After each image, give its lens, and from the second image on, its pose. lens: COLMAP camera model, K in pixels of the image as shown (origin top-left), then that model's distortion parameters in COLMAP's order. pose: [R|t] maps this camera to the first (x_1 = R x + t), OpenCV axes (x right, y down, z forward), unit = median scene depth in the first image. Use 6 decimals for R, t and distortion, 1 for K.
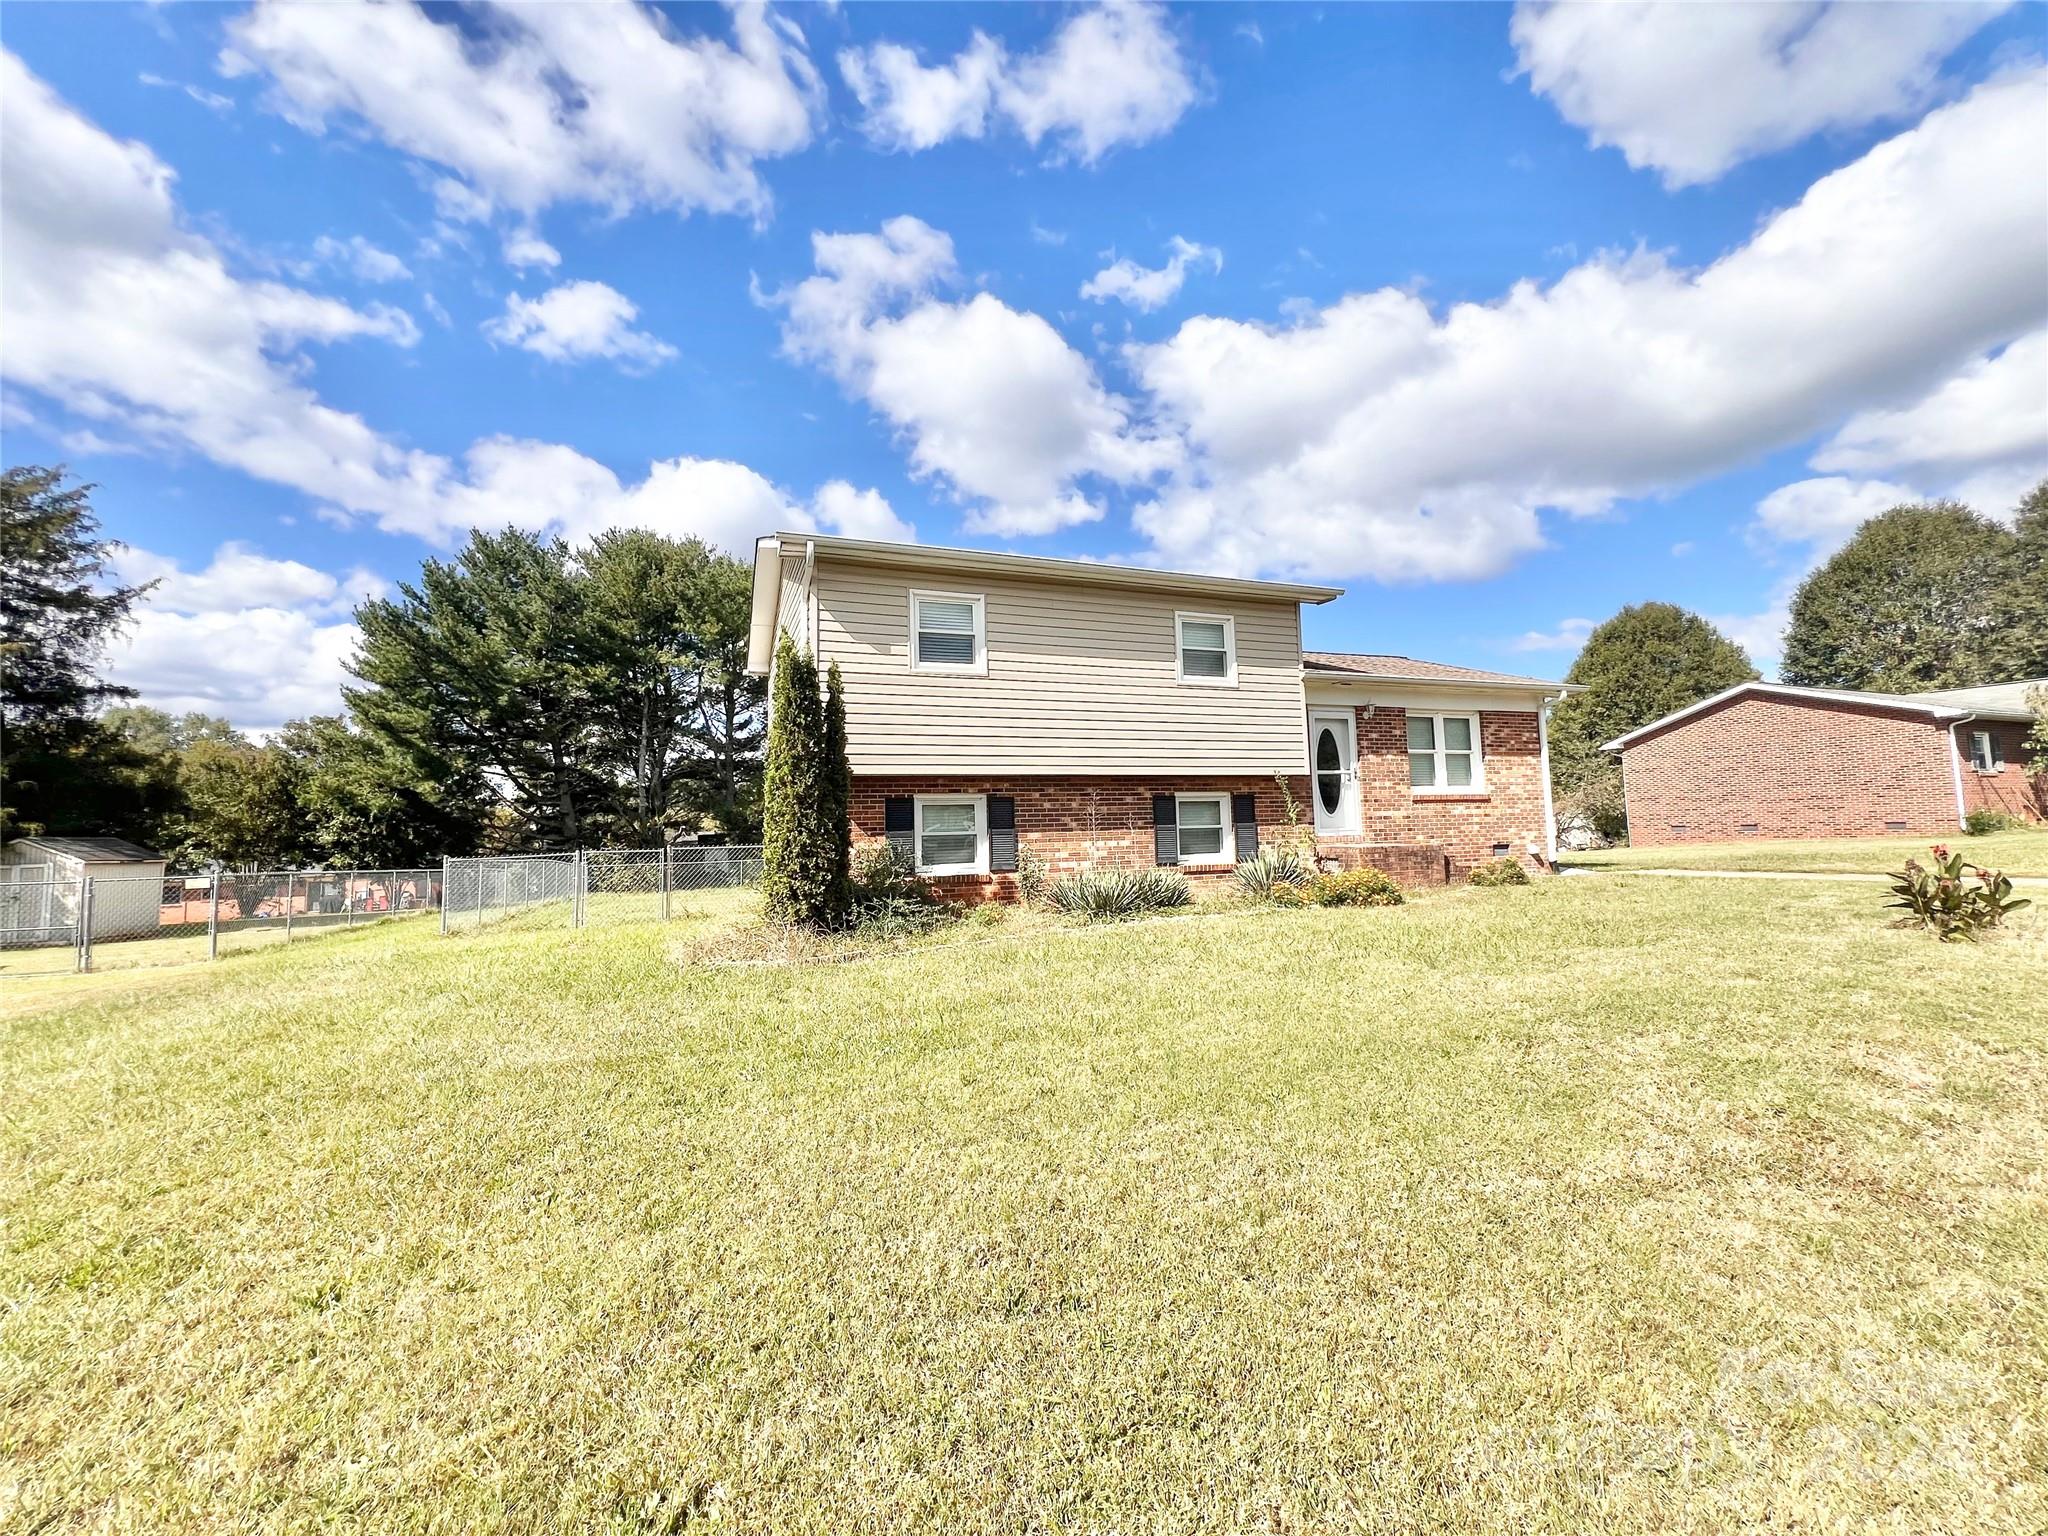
lens RADIAL K [[819.0, 0, 1016.6], [0, 819.0, 771.7], [0, 0, 1]] dist [-0.002232, 0.000646]
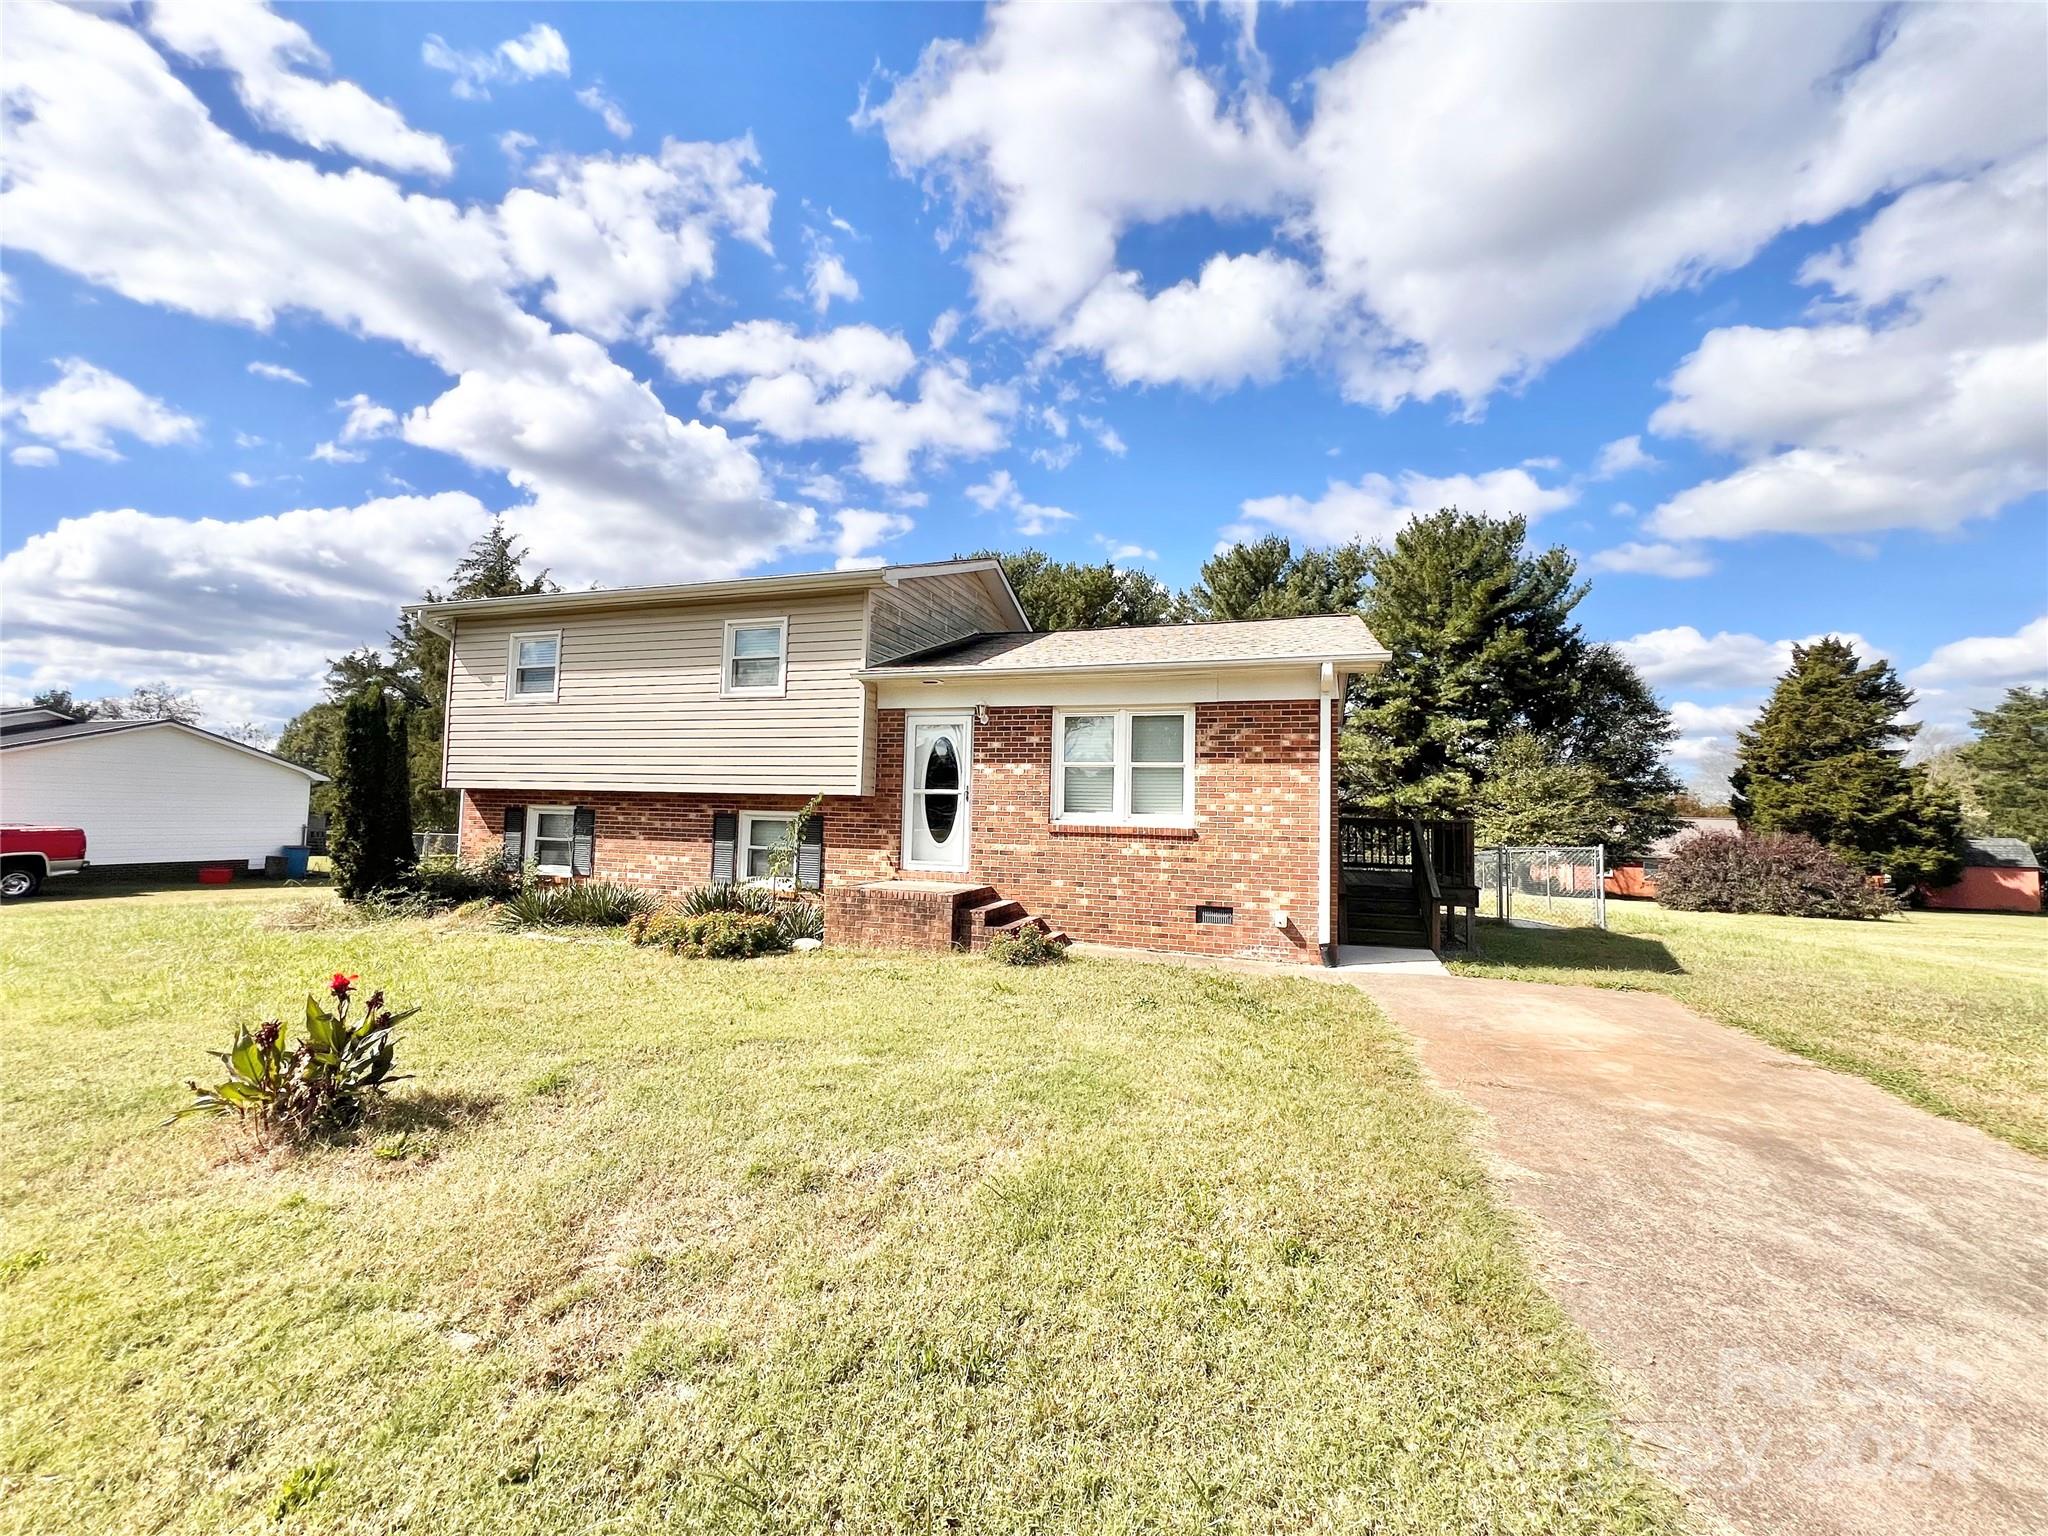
lens RADIAL K [[819.0, 0, 1014.8], [0, 819.0, 782.6], [0, 0, 1]] dist [-0.002232, 0.000646]
pose [[0.775098, 0.019343, -0.631545, 0.941969], [0.001273, 0.999481, 0.032175, -0.033589], [0.631840, -0.025743, 0.774671, 0.418820]]
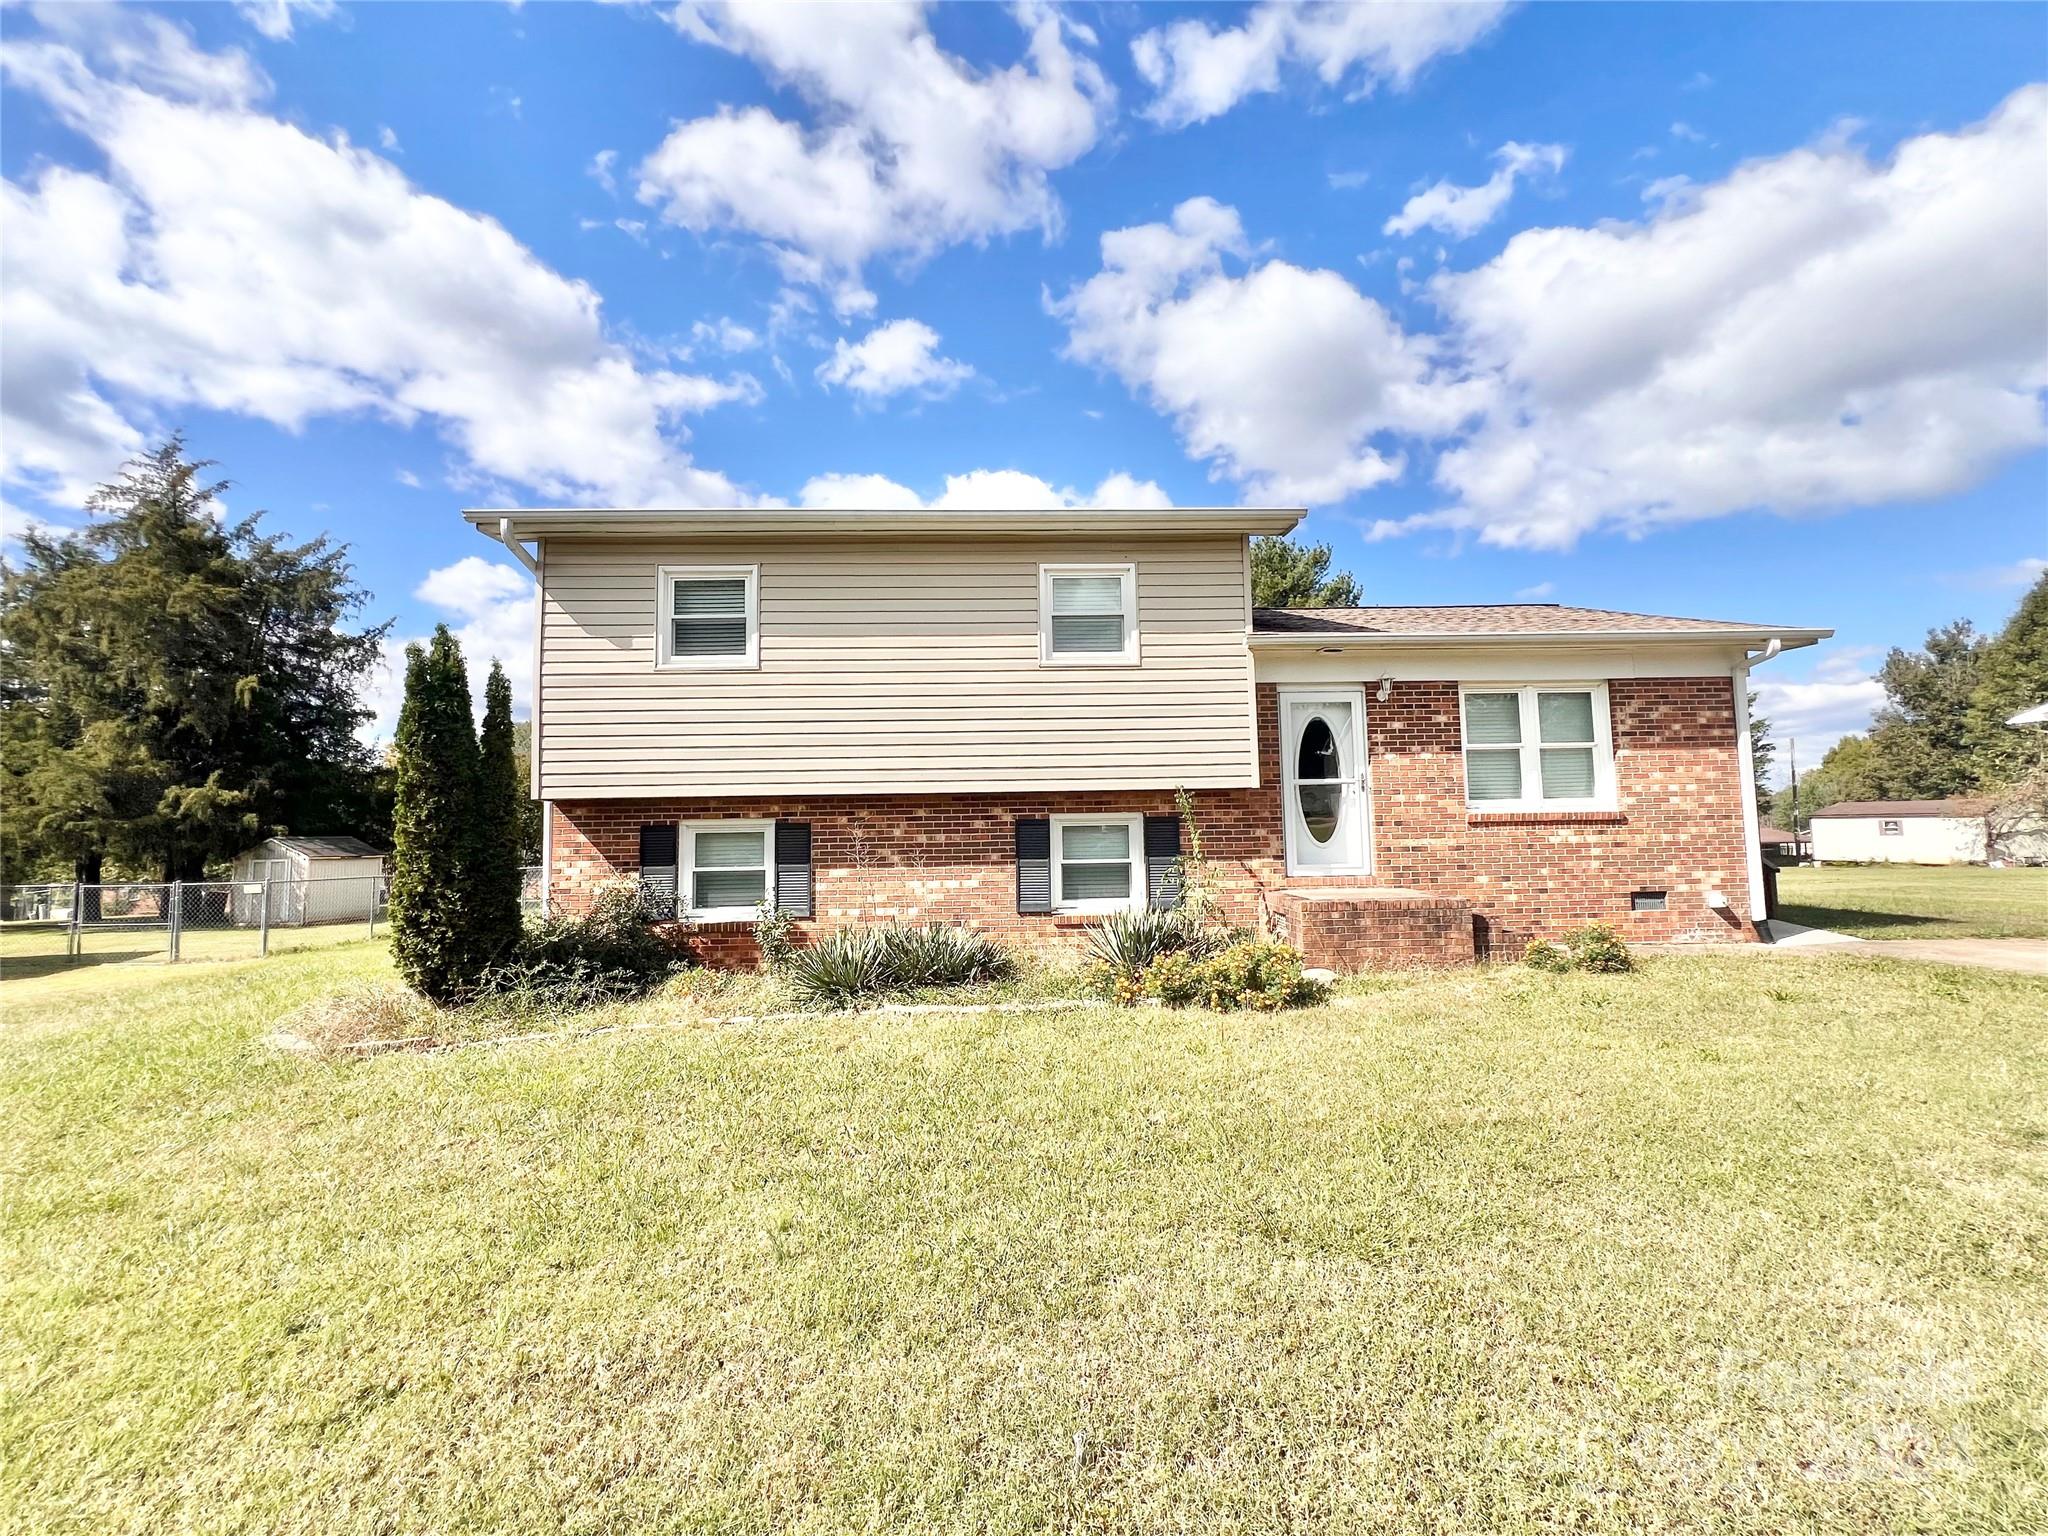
lens RADIAL K [[819.0, 0, 1031.0], [0, 819.0, 775.3], [0, 0, 1]] dist [-0.002232, 0.000646]
pose [[0.948045, -0.011053, -0.317945, 0.367826], [0.016900, 0.999735, 0.015638, -0.018909], [0.317688, -0.020199, 0.947980, 0.274731]]
